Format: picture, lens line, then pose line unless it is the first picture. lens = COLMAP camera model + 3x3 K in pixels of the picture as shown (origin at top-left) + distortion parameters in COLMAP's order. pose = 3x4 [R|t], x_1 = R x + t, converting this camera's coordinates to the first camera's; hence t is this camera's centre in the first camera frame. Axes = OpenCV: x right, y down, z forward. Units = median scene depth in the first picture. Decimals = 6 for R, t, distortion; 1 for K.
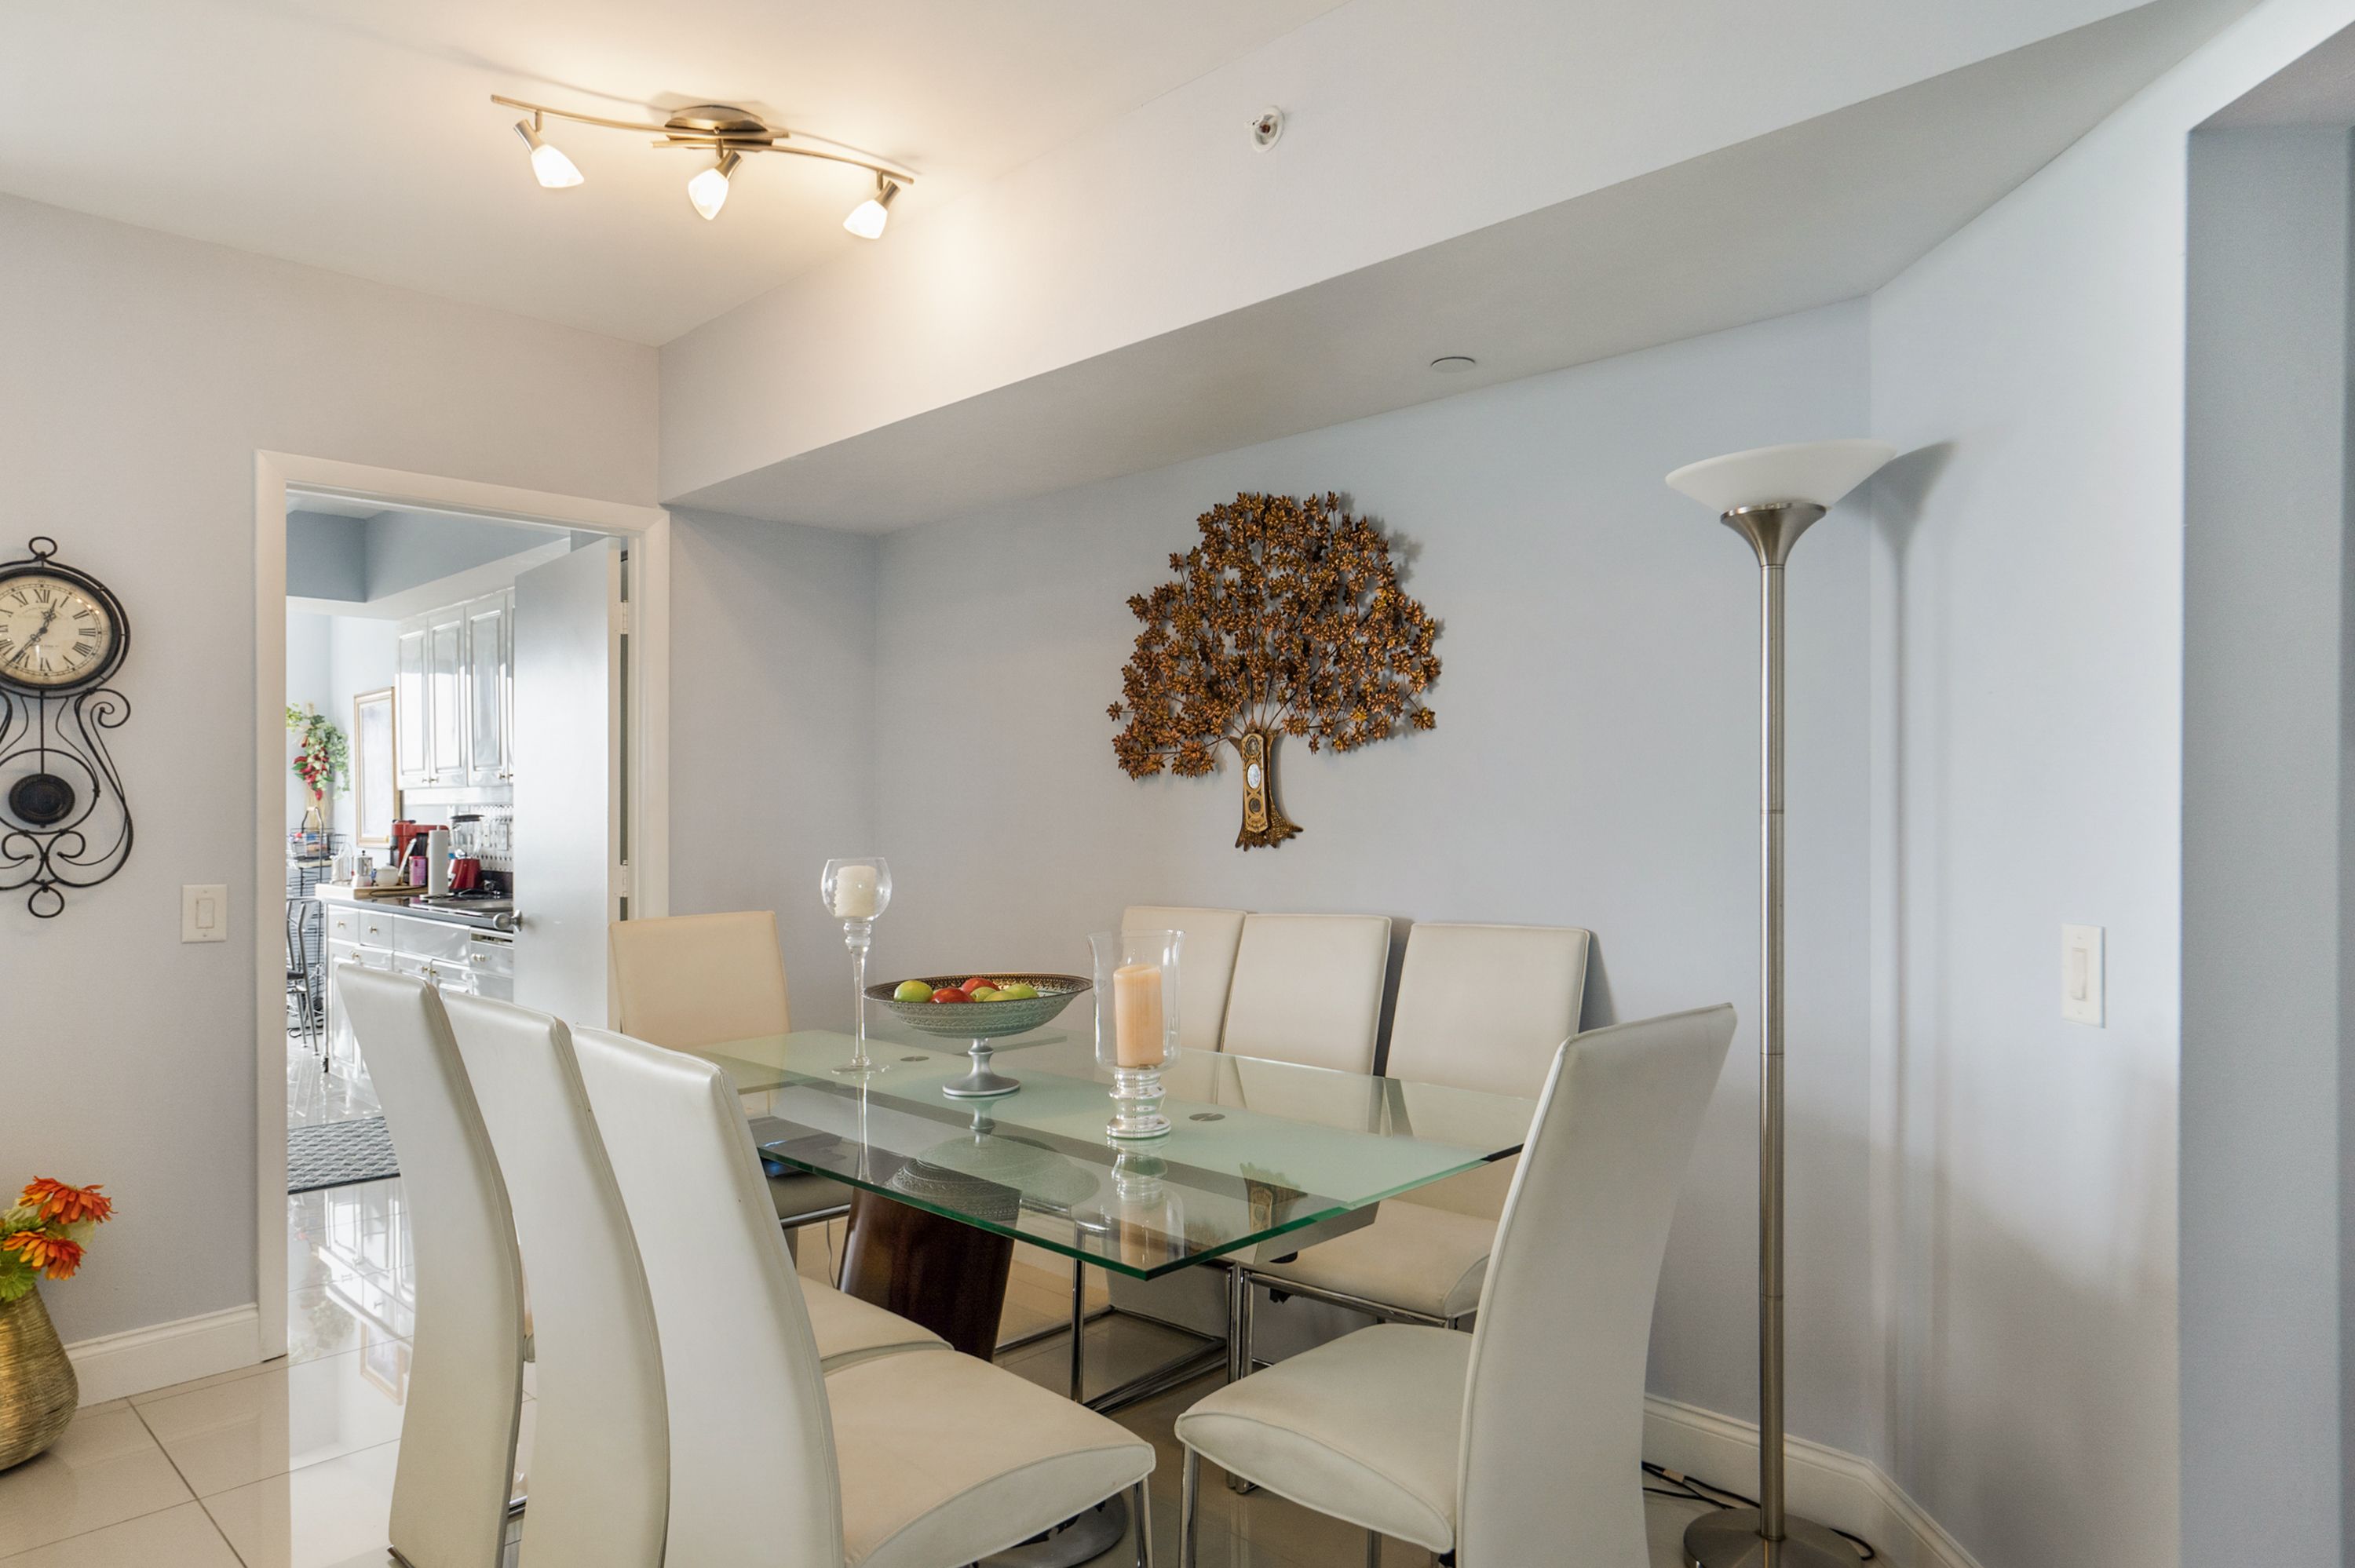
lens RADIAL K [[1392.8, 0, 1171.9], [0, 1392.8, 810.3], [0, 0, 1]] dist [-0.055100, 0.000107]
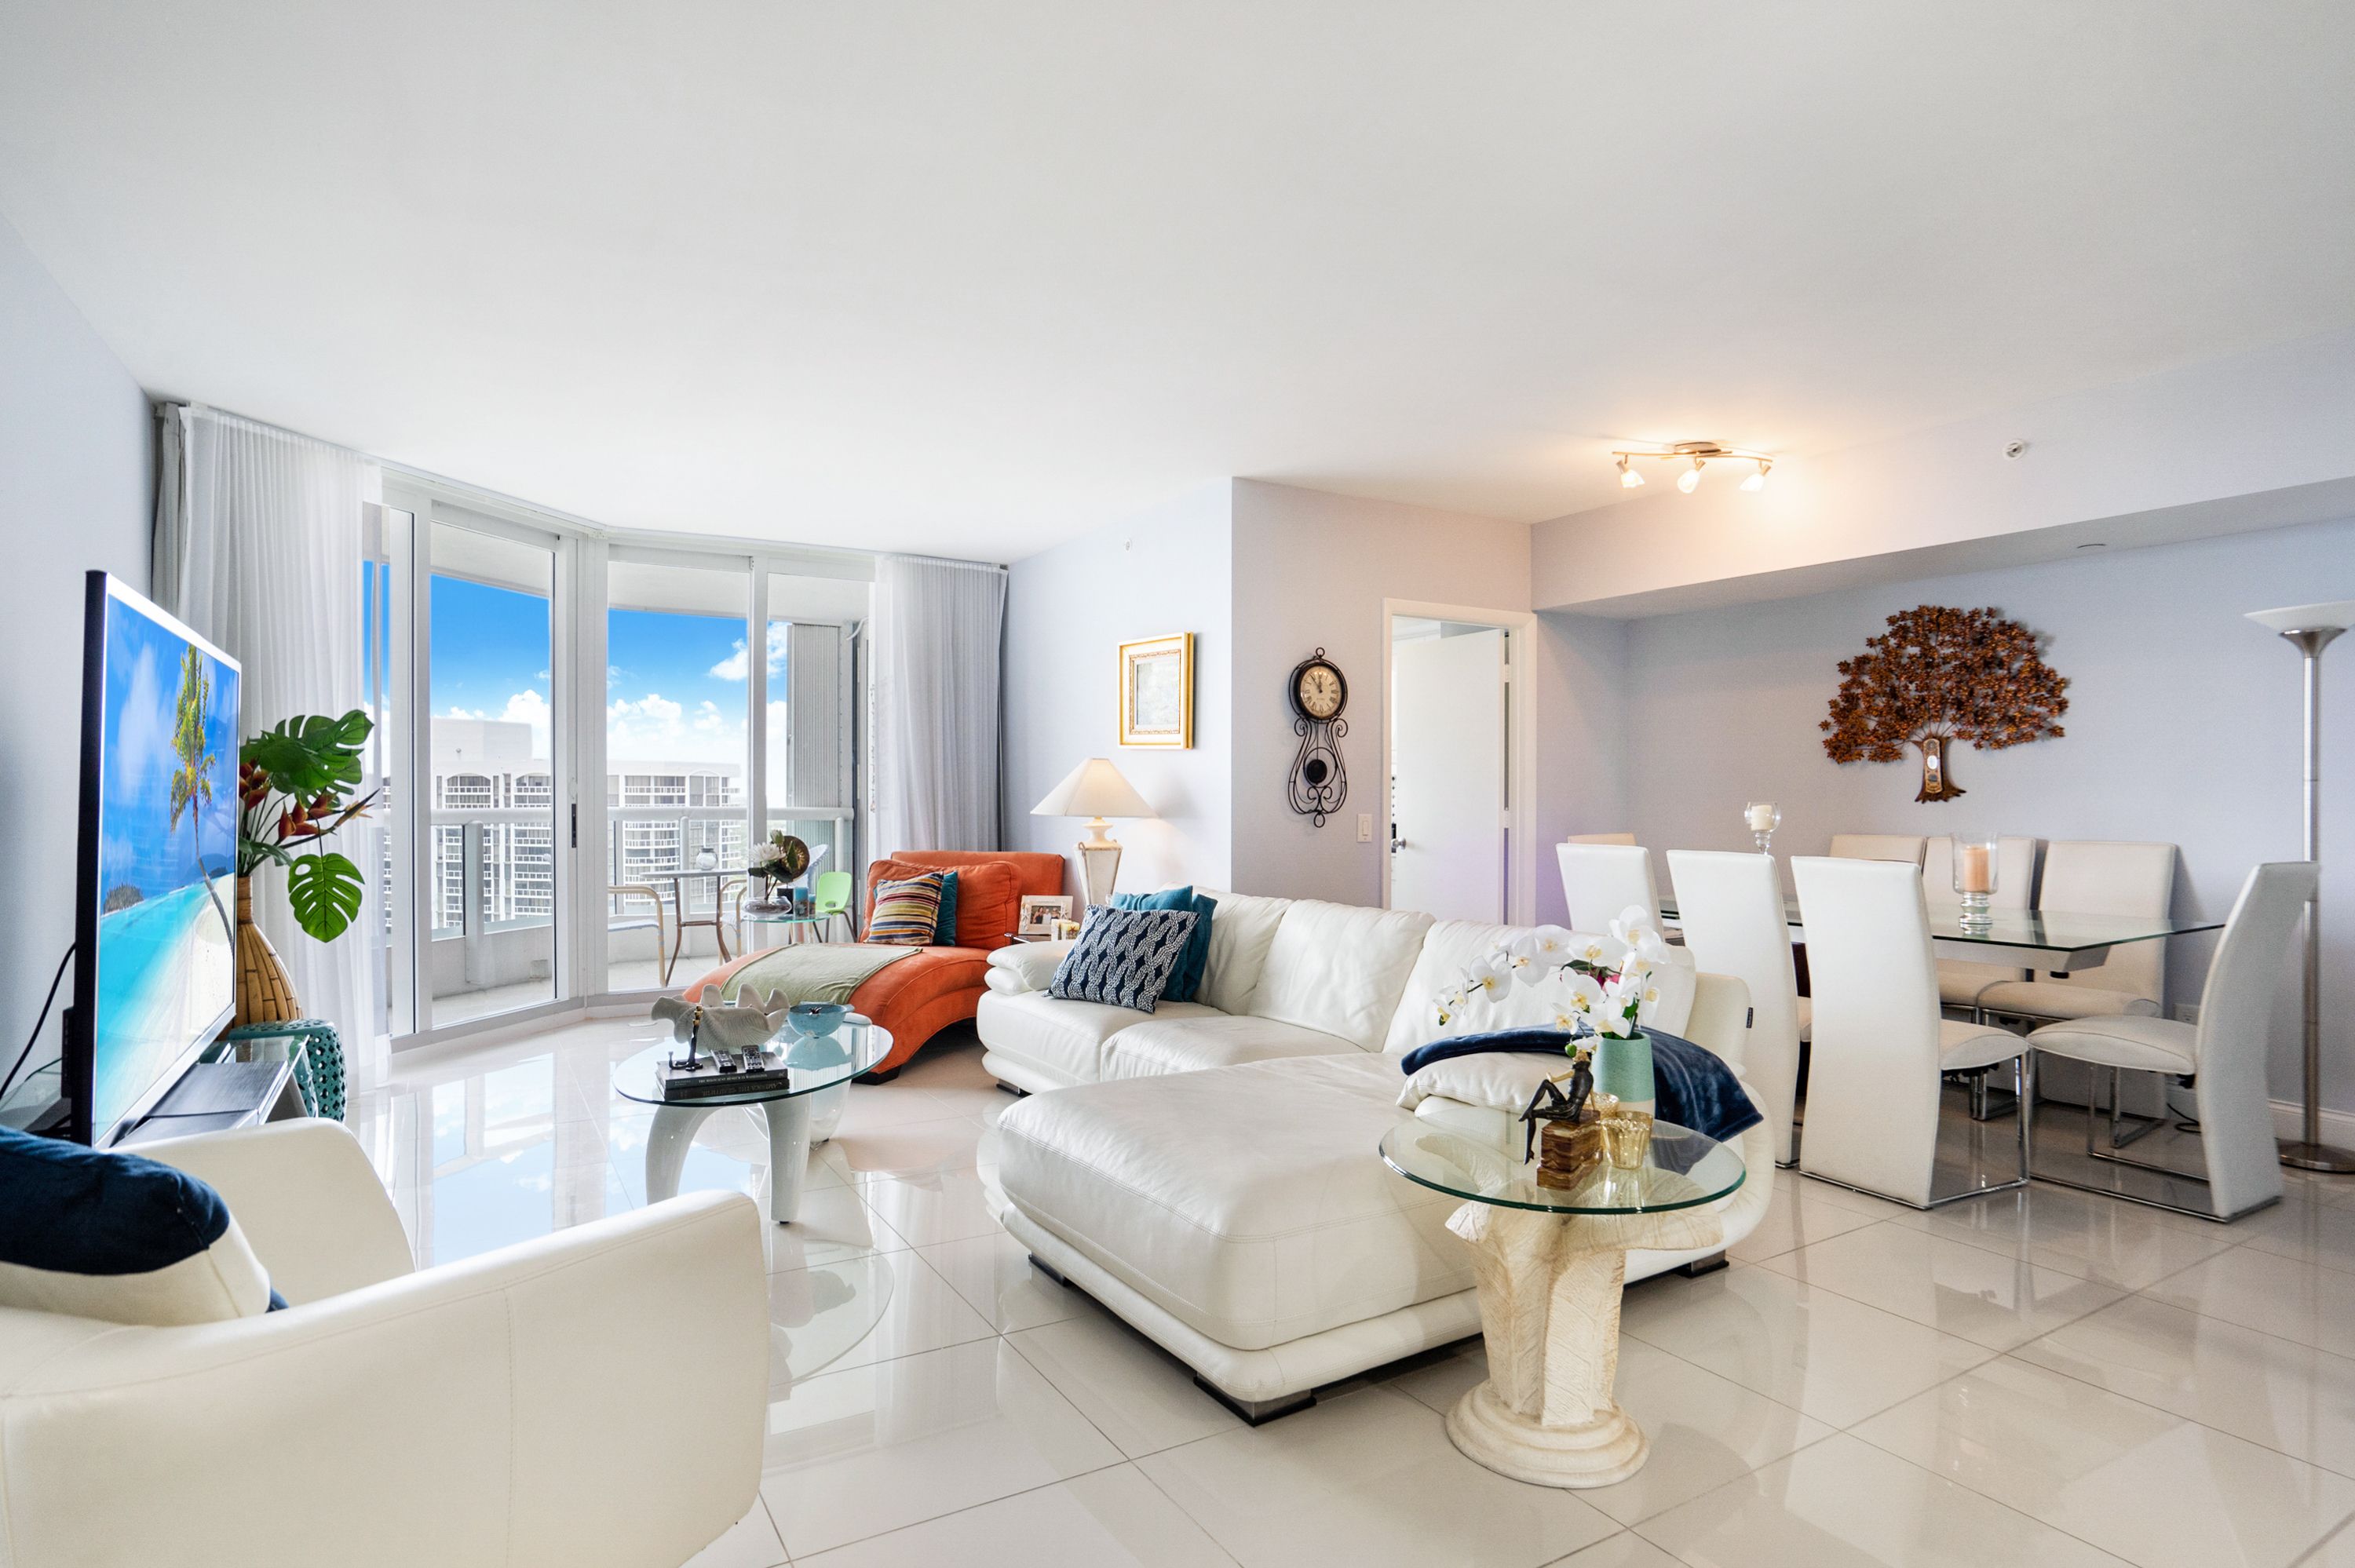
lens RADIAL K [[1212.4, 0, 1177.5], [0, 1212.4, 784.0], [0, 0, 1]] dist [-0.000140, -0.000188]
pose [[0.970320, 0.006883, -0.241725, -0.519276], [-0.007962, 0.999962, -0.003490, 0.017547], [0.241692, 0.005311, 0.970339, -0.782537]]
